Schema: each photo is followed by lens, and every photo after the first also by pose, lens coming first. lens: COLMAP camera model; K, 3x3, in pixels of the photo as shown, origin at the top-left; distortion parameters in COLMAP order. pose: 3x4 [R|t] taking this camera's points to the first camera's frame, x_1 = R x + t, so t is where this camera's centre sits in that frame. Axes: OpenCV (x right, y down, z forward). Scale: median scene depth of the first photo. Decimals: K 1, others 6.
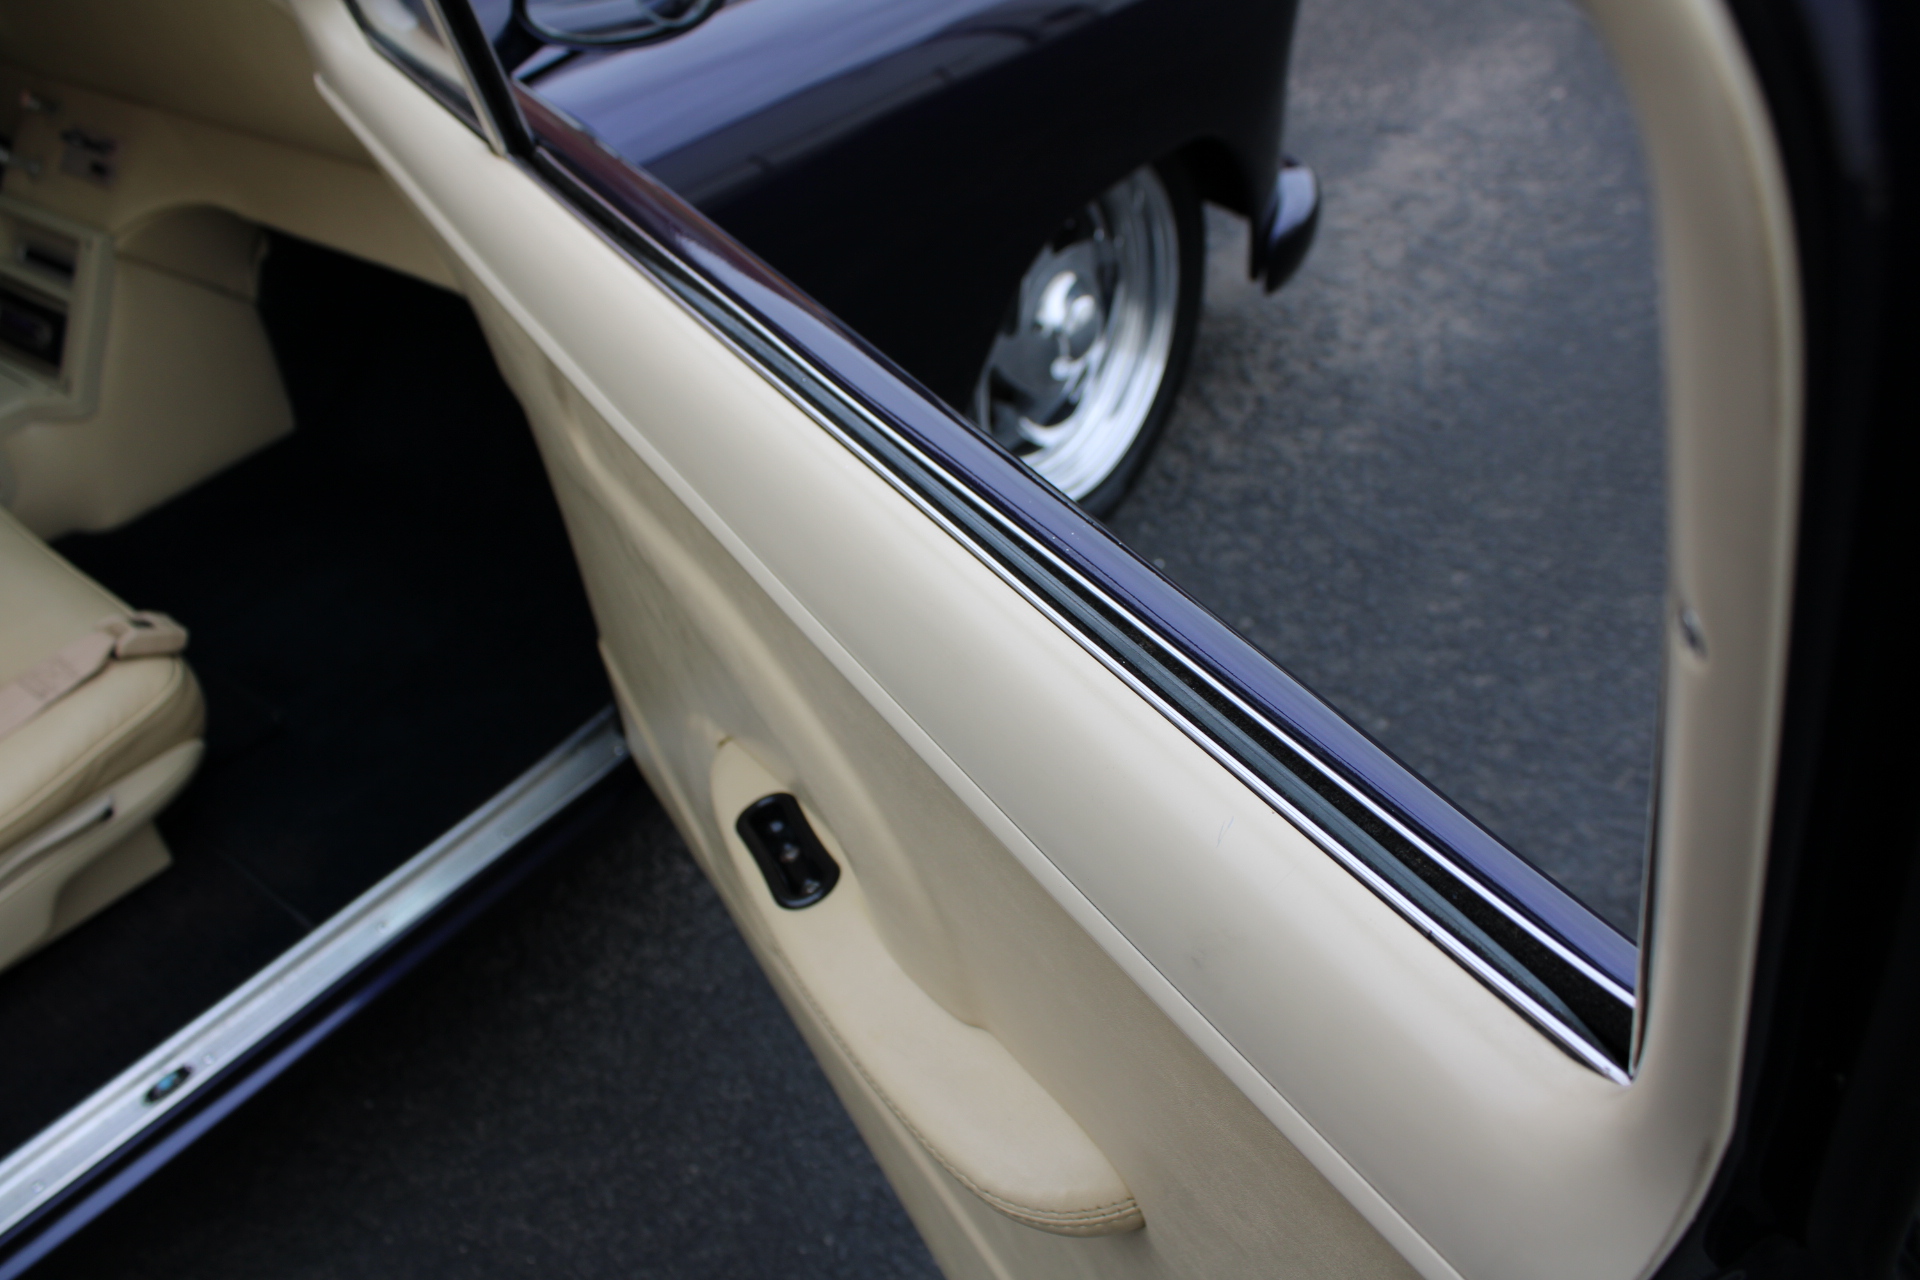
lens RADIAL K [[1589.2, 0, 927.4], [0, 1589.2, 645.5], [0, 0, 1]] dist [-0.162810, 0.142513]
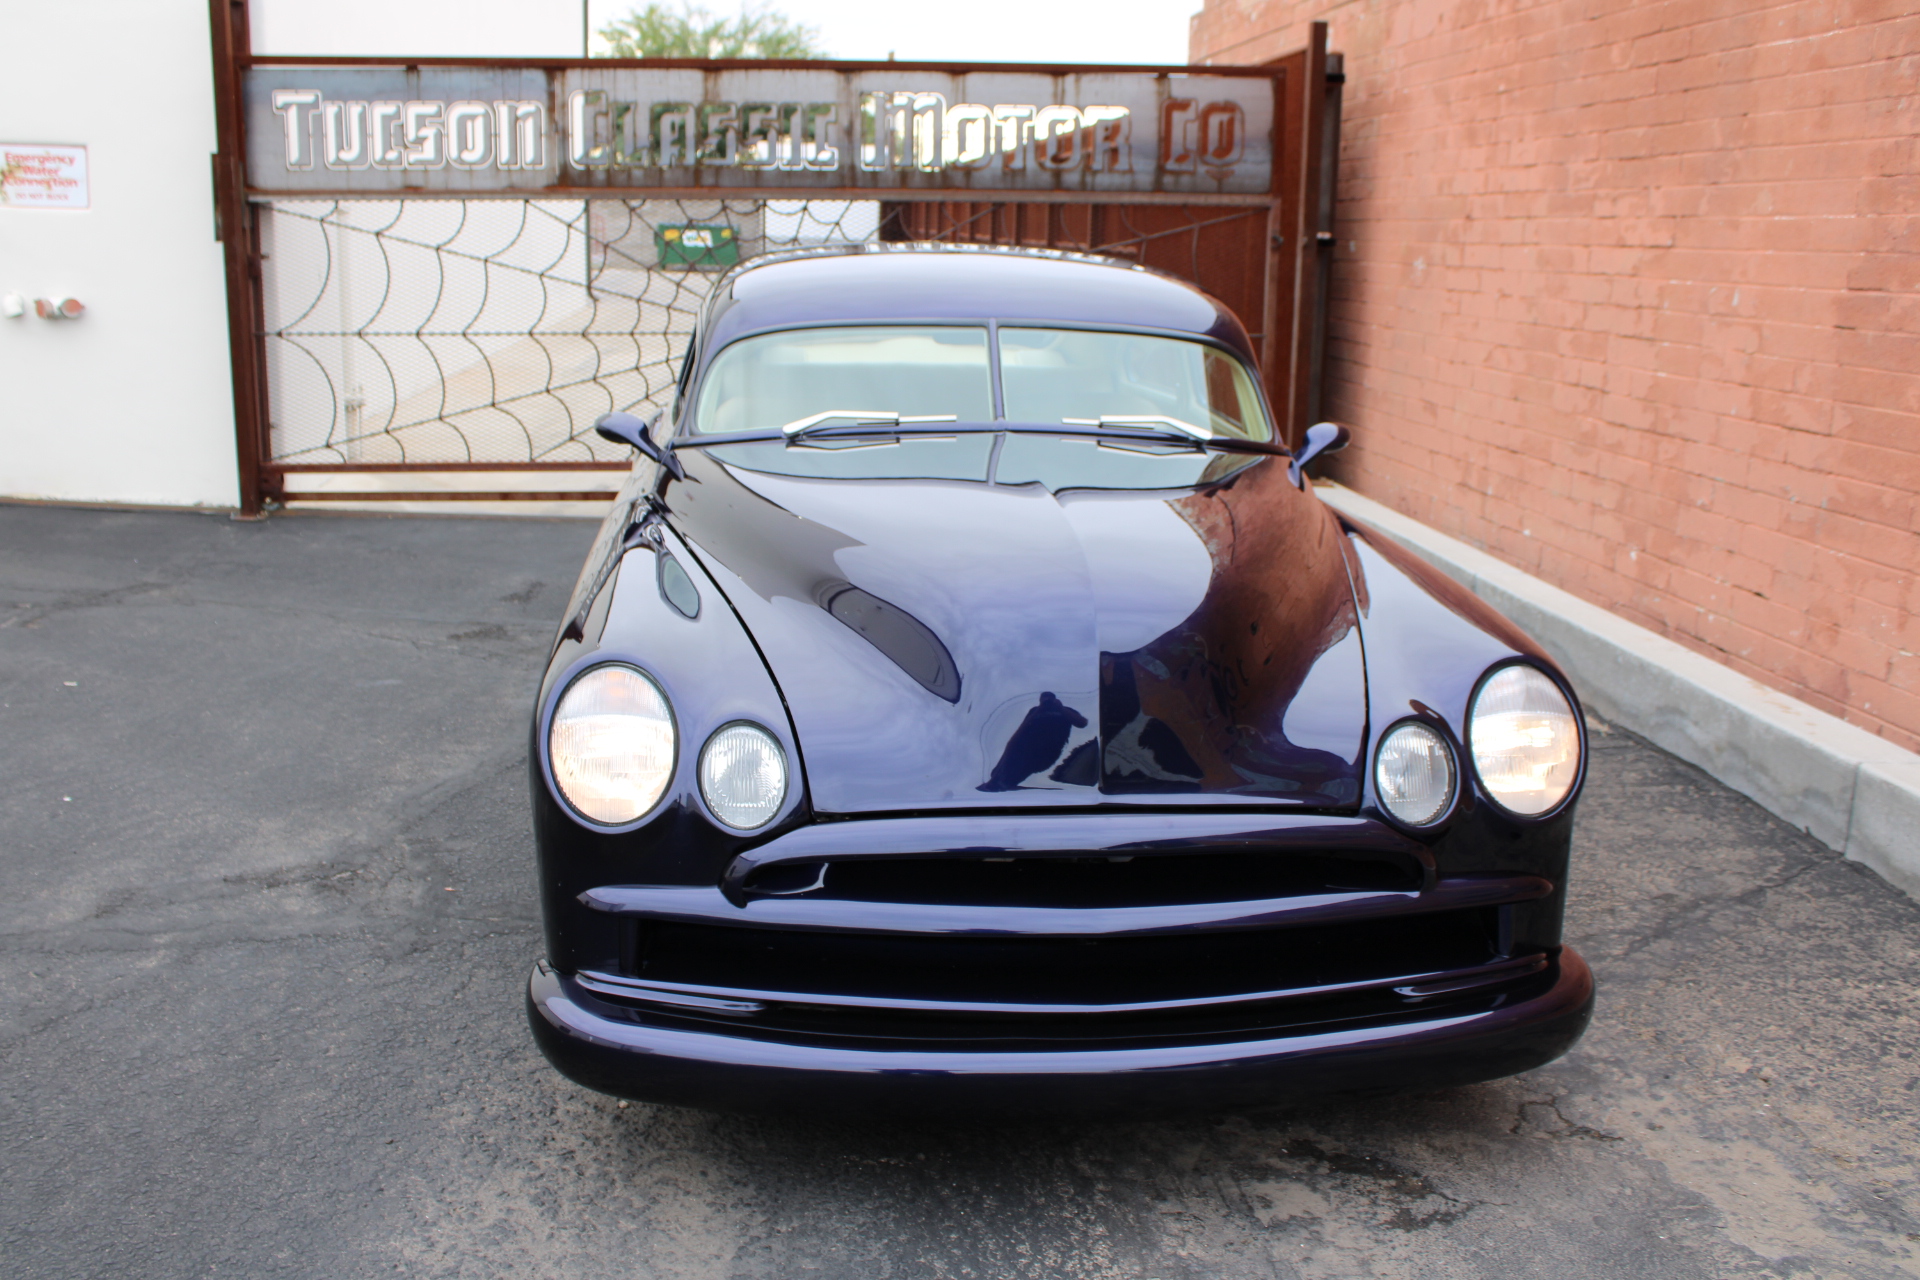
lens RADIAL K [[1770.0, 0, 929.8], [0, 1770.0, 641.1], [0, 0, 1]] dist [-0.141224, 0.126841]
pose [[-0.736373, 0.207822, -0.643867, 0.753836], [-0.408624, 0.621875, 0.668055, -1.311795], [0.539241, 0.755038, -0.373011, 1.389692]]
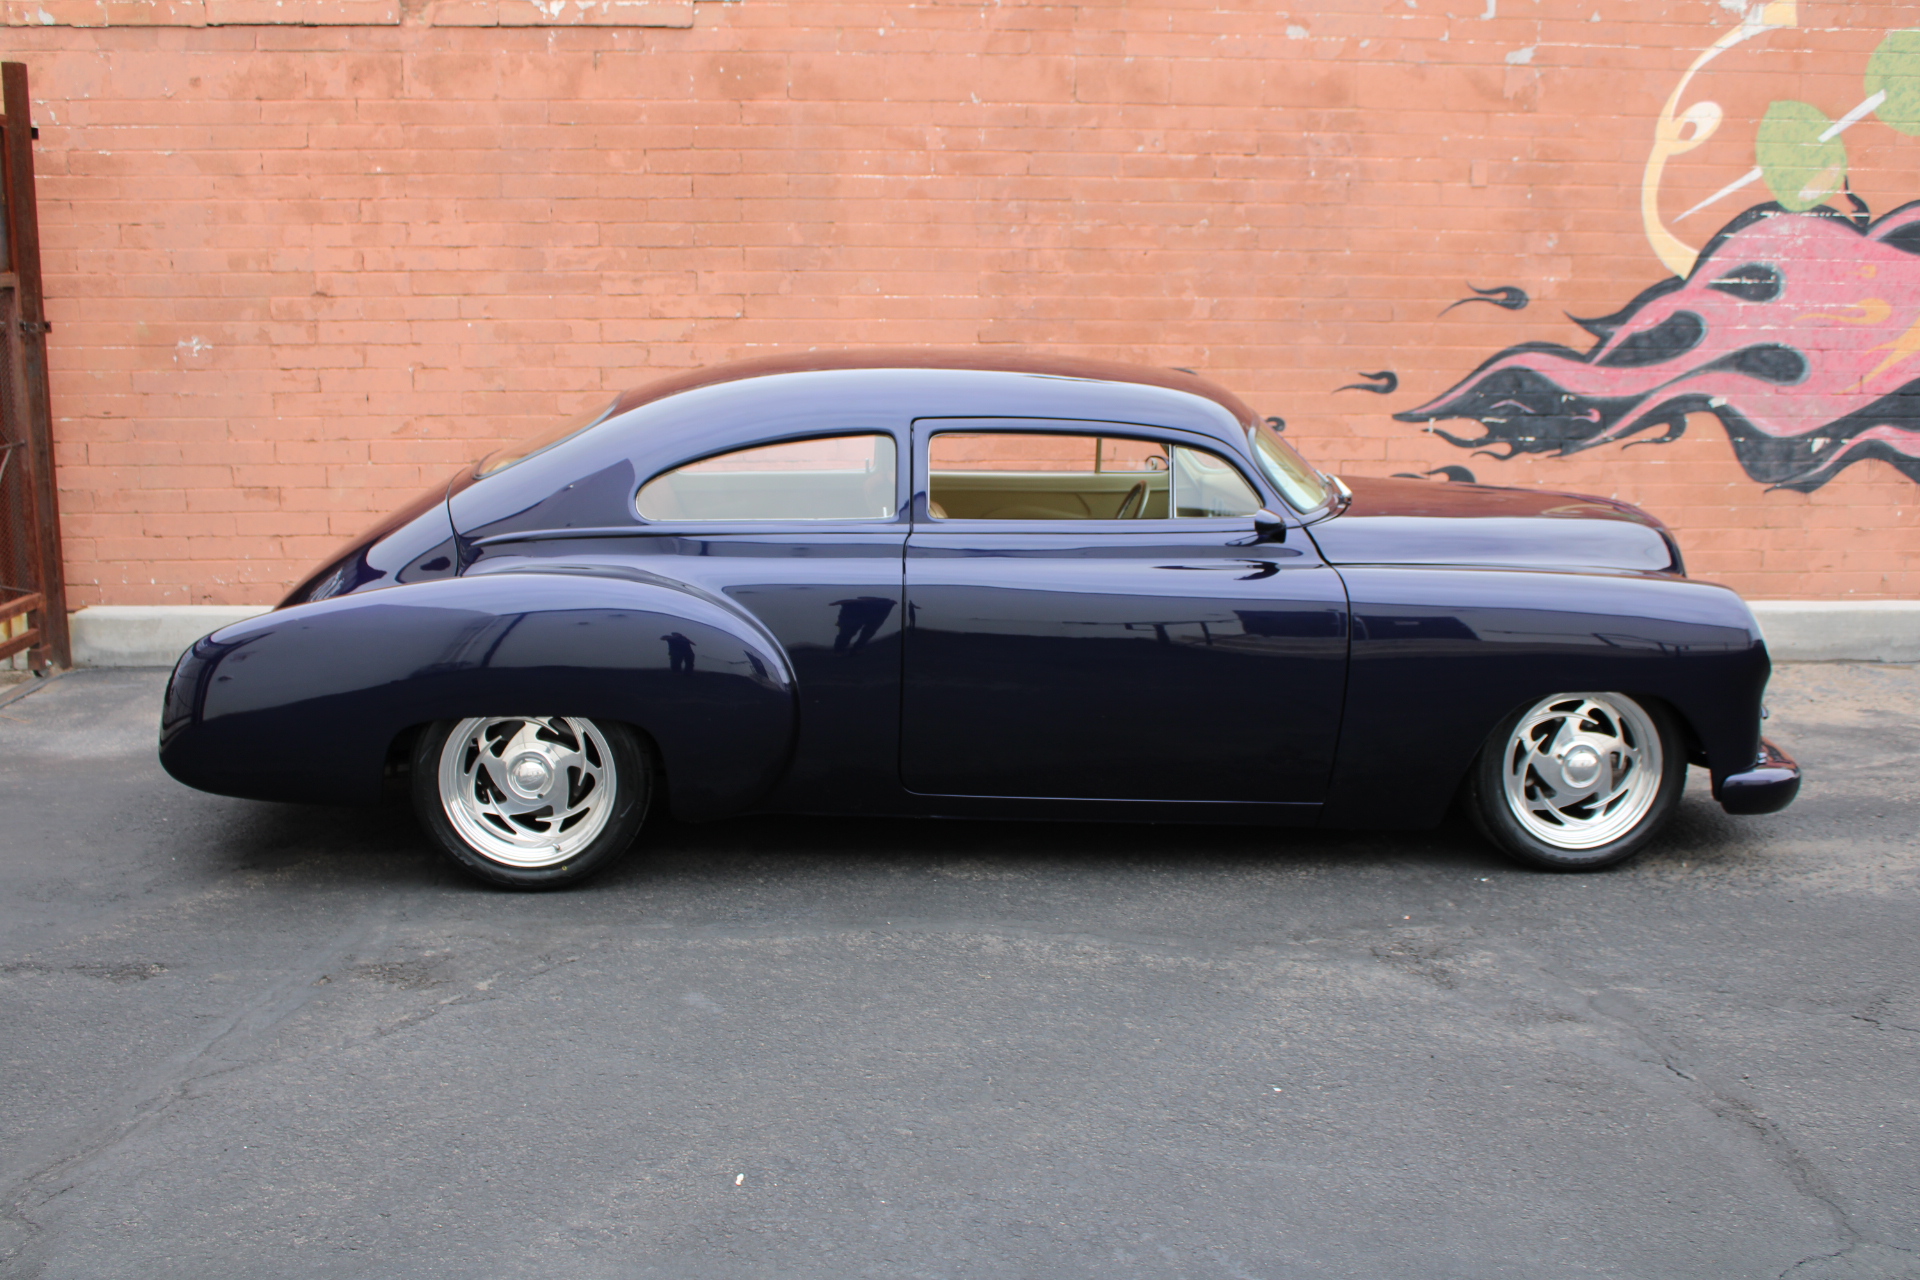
lens RADIAL K [[1951.0, 0, 939.7], [0, 1951.0, 647.8], [0, 0, 1]] dist [-0.129990, 0.155529]
pose [[0.659783, 0.213469, -0.720498, 1.215133], [-0.523072, 0.818852, -0.236384, 0.657219], [0.539521, 0.532835, 0.651924, -1.137192]]
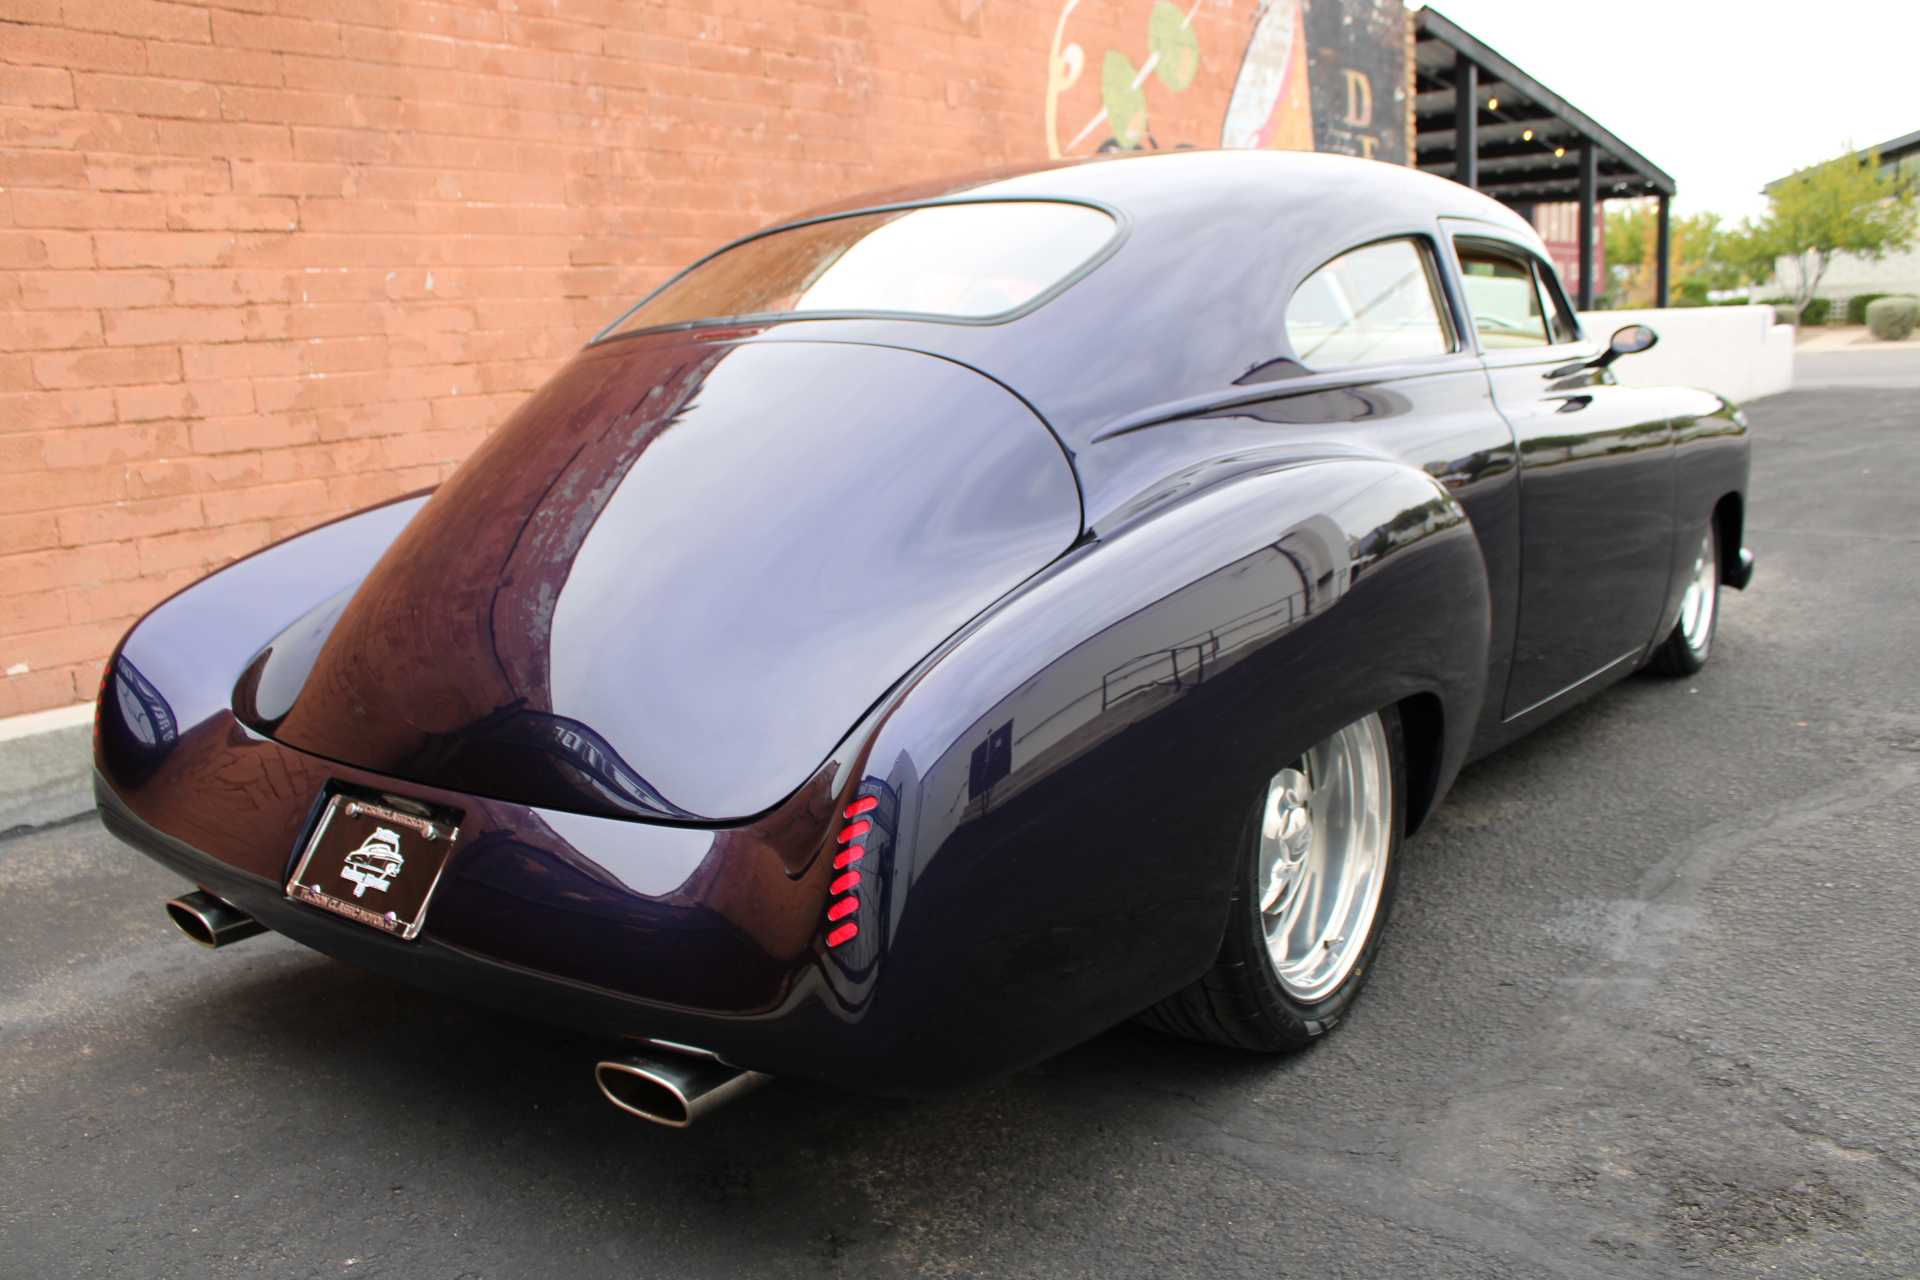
lens RADIAL K [[1602.3, 0, 945.9], [0, 1602.3, 643.0], [0, 0, 1]] dist [-0.169582, 0.156488]
pose [[0.999622, 0.023561, 0.014175, -0.892354], [-0.013588, 0.871467, -0.490266, 0.886679], [-0.023904, 0.489888, 0.871458, -0.788441]]
